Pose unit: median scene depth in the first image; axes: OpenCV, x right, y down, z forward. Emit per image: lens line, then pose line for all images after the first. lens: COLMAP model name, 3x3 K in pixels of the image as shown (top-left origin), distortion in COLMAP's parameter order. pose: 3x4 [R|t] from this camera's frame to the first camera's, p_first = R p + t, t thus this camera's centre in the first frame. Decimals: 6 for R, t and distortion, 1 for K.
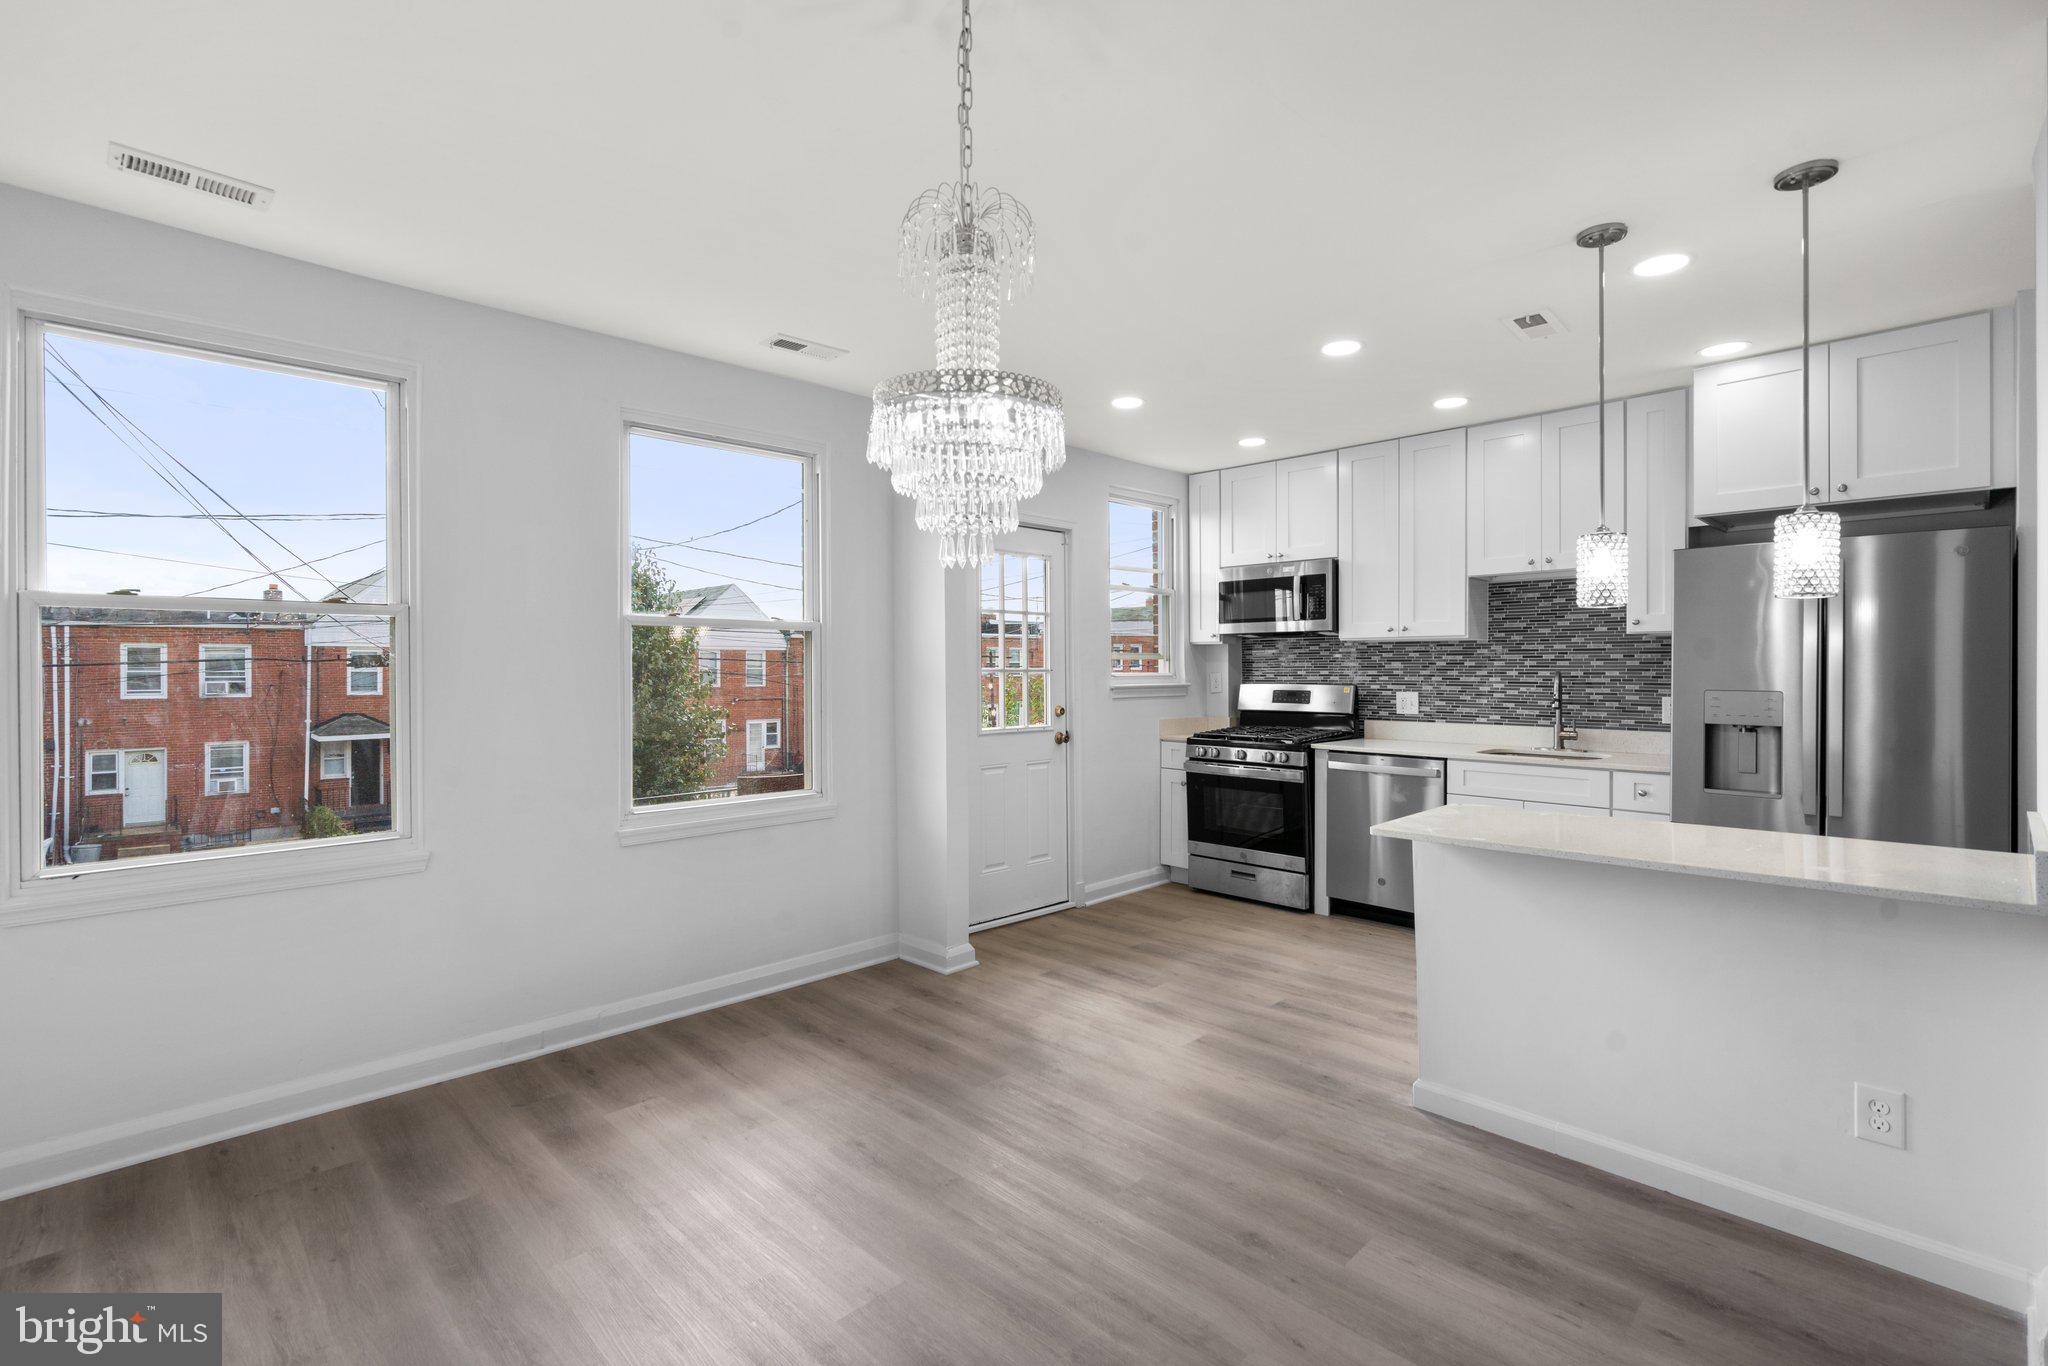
lens RADIAL K [[931.3, 0, 1015.4], [0, 931.3, 671.3], [0, 0, 1]] dist [-0.005725, 0.000349]
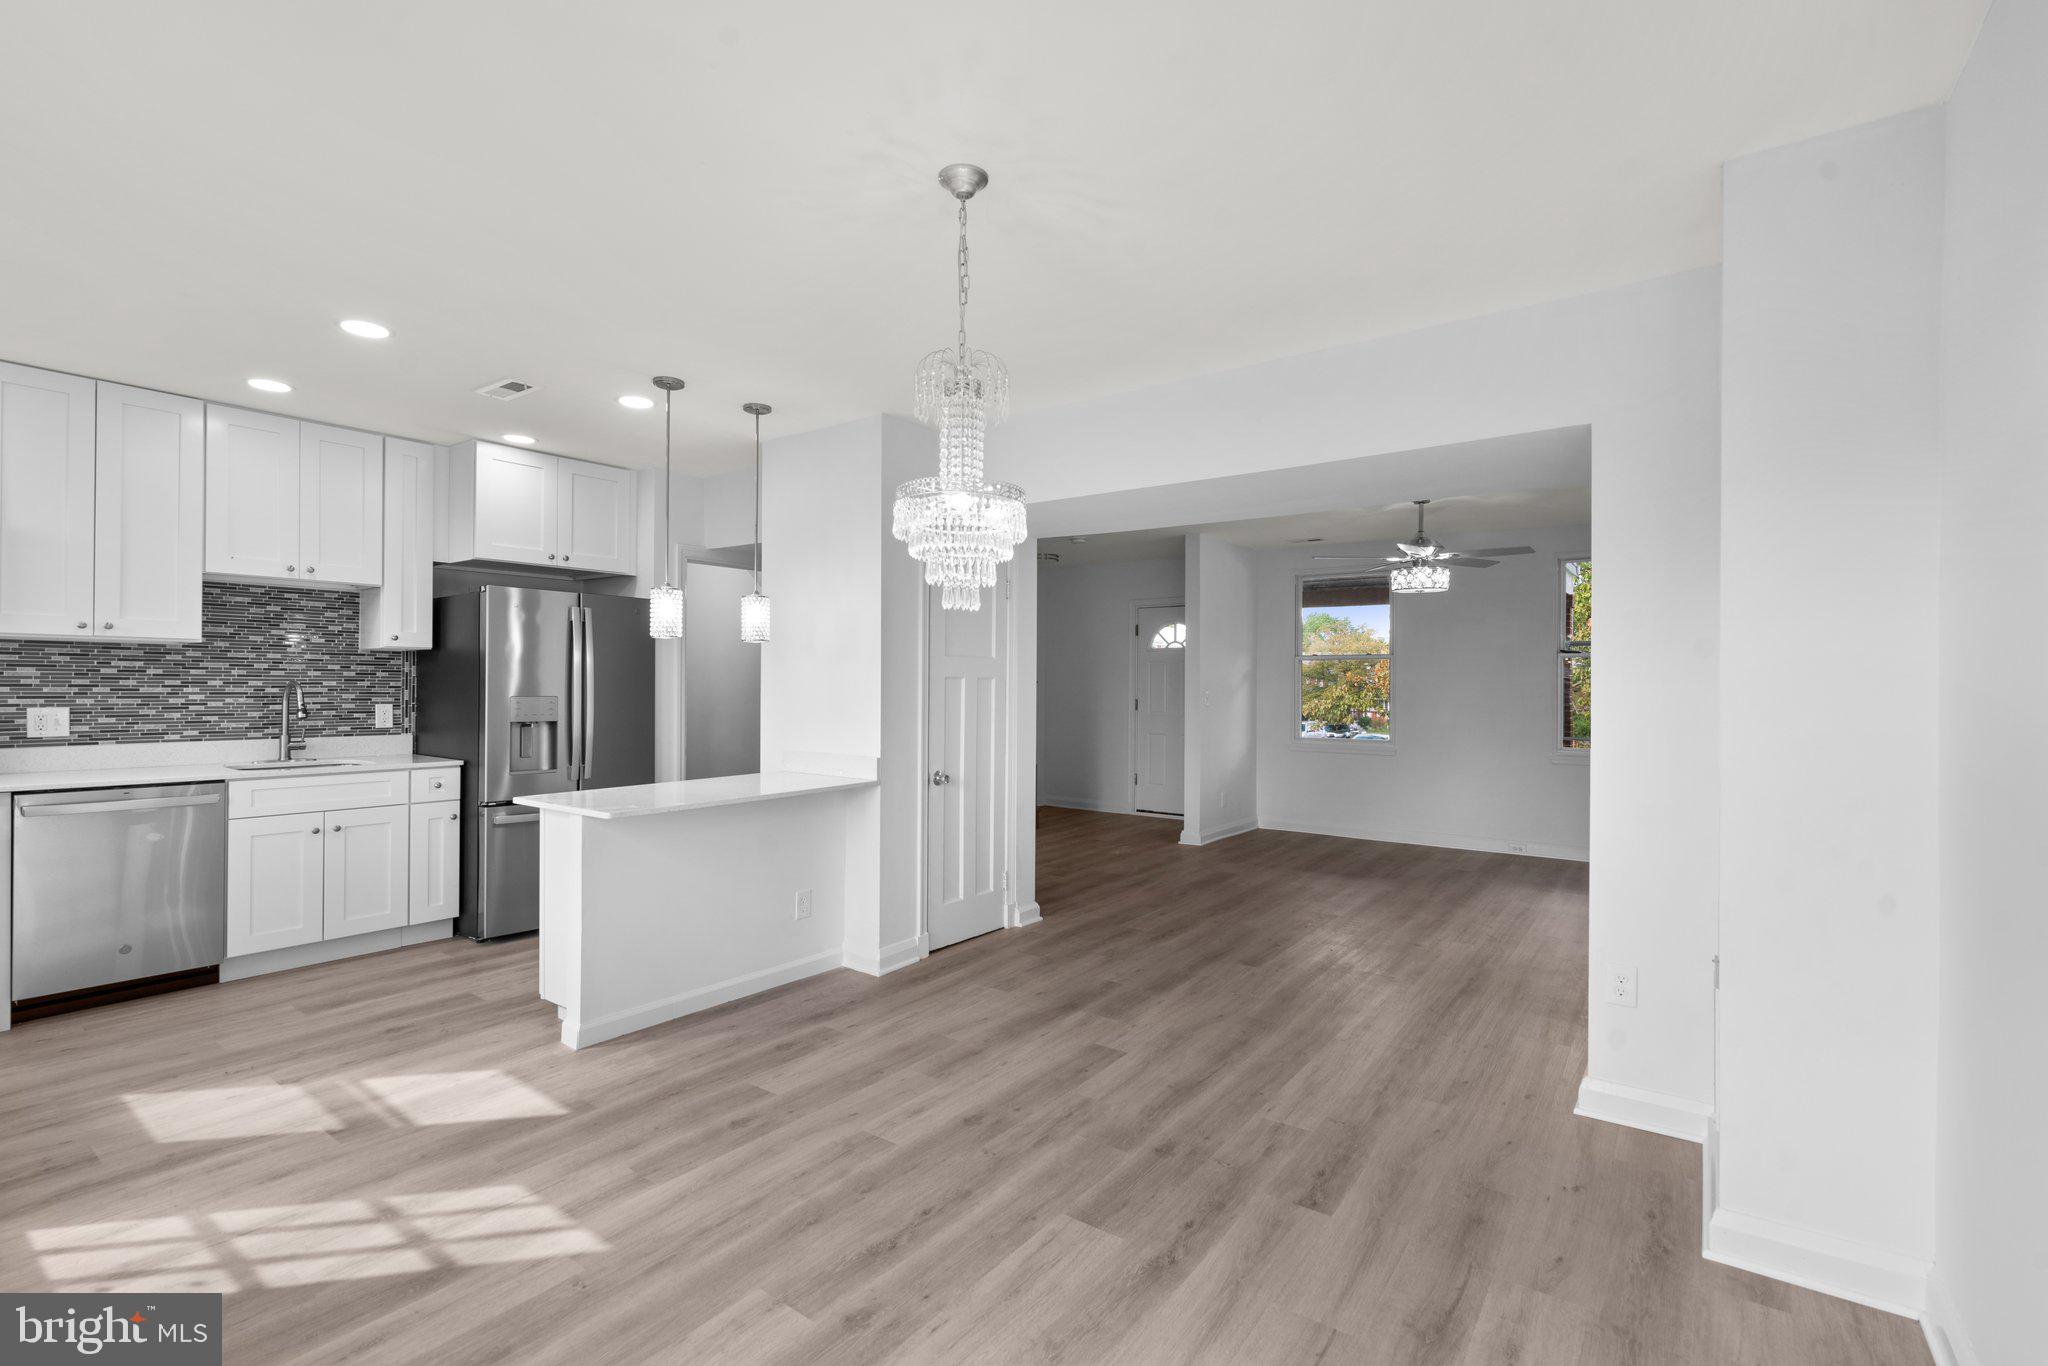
lens RADIAL K [[924.8, 0, 1024.0], [0, 924.8, 683.0], [0, 0, 1]] dist [-0.000189, 0.000175]
pose [[-0.162365, 0.002420, 0.986728, -0.471675], [-0.002603, 0.999992, -0.002881, 0.002568], [-0.986727, -0.003036, -0.162357, 0.361356]]
